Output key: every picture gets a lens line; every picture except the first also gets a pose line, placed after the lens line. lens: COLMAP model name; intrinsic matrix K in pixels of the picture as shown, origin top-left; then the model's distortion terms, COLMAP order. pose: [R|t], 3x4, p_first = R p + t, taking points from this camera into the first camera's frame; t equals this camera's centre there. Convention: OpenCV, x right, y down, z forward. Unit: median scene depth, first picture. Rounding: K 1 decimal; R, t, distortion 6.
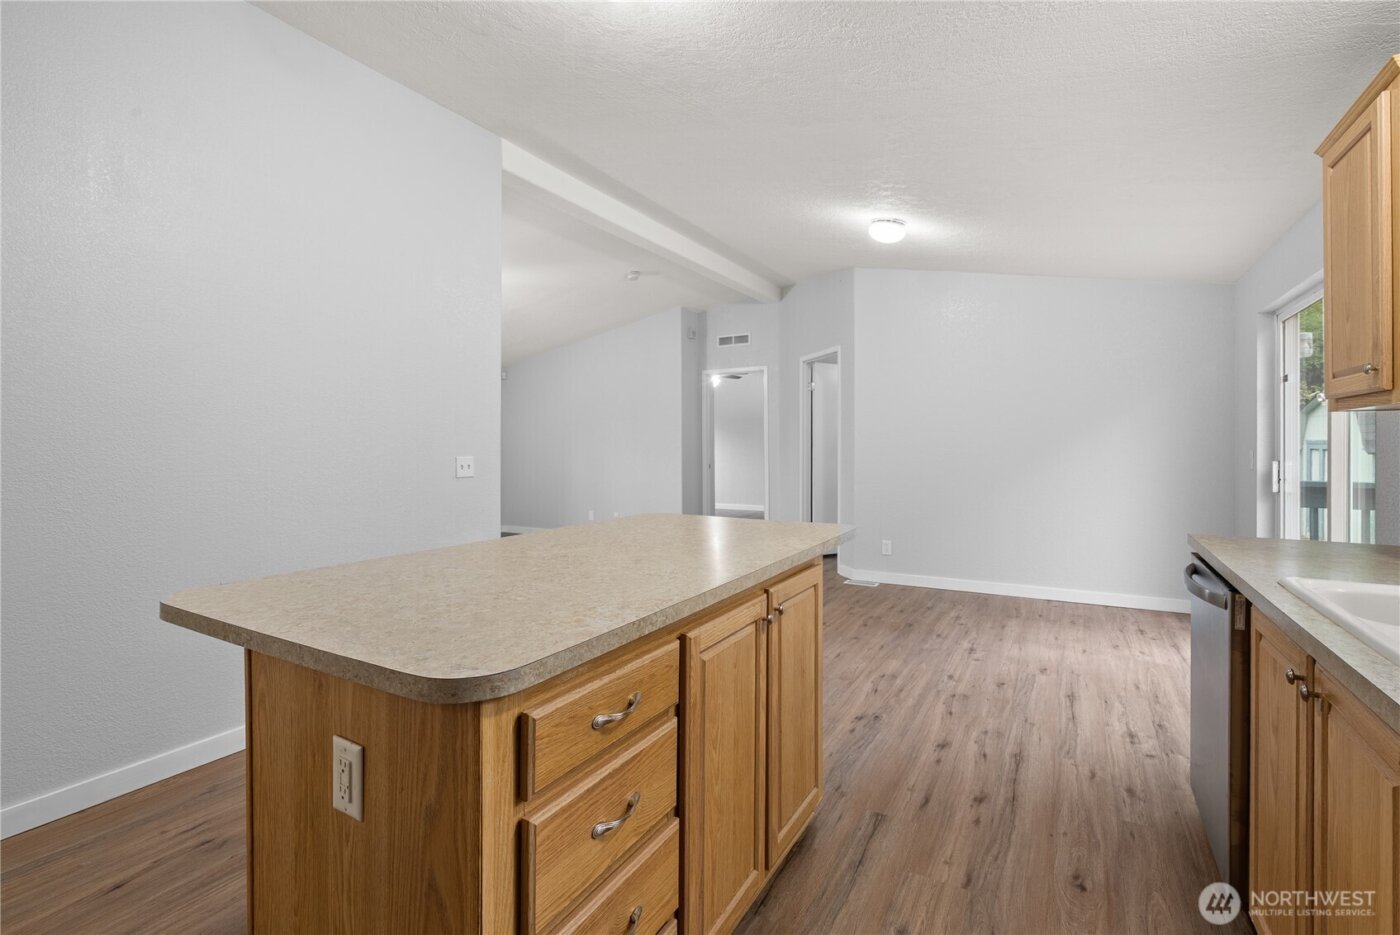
lens RADIAL K [[640.5, 0, 701.9], [0, 640.5, 457.7], [0, 0, 1]] dist [-0.004625, 0.002828]
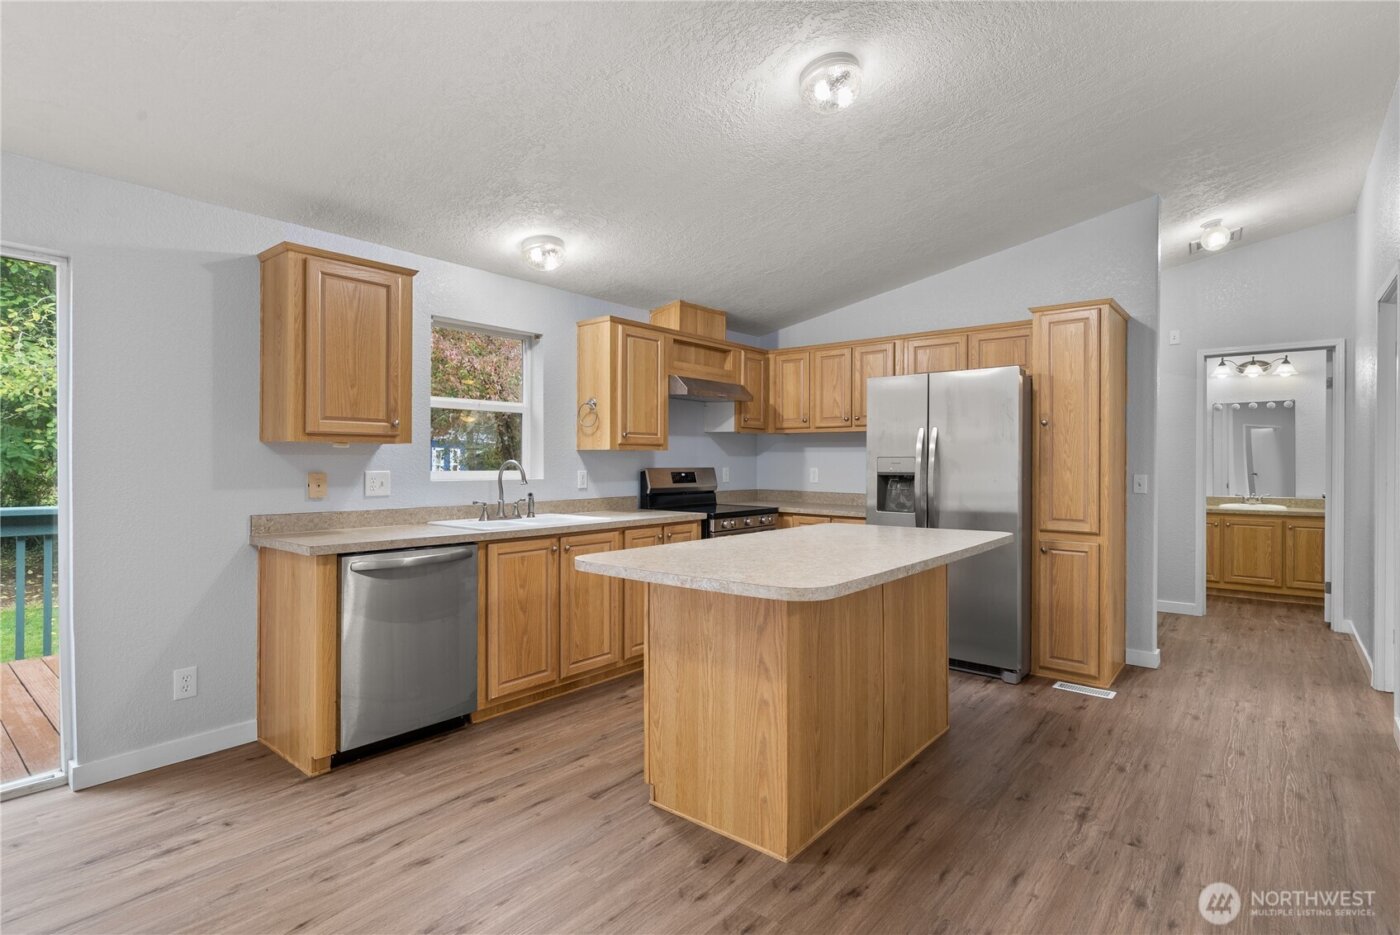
lens RADIAL K [[691.9, 0, 698.0], [0, 691.9, 463.5], [0, 0, 1]] dist [-0.004261, 0.004344]
pose [[-0.986500, 0.002568, 0.163741, -0.083001], [0.005973, 0.999776, 0.020303, -0.037921], [-0.163652, 0.021007, -0.986294, 1.778587]]
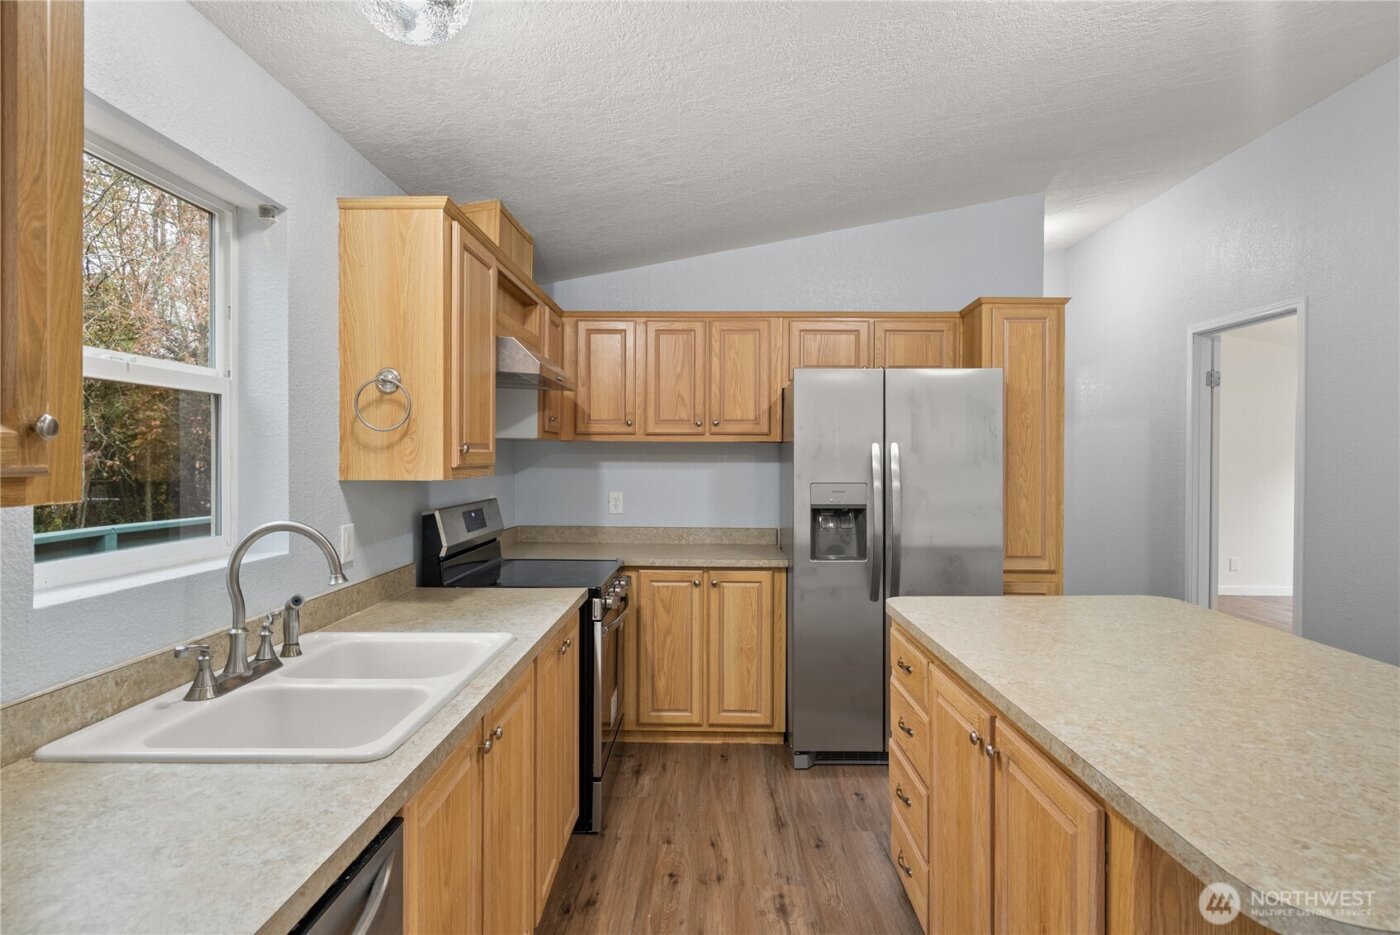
lens RADIAL K [[763.2, 0, 698.0], [0, 763.2, 461.0], [0, 0, 1]] dist [0.005175, 0.001036]
pose [[-0.873676, 0.005973, -0.486471, 0.568524], [-0.005188, 0.999753, 0.021592, -0.081148], [0.486480, 0.021389, -0.873430, 1.076035]]
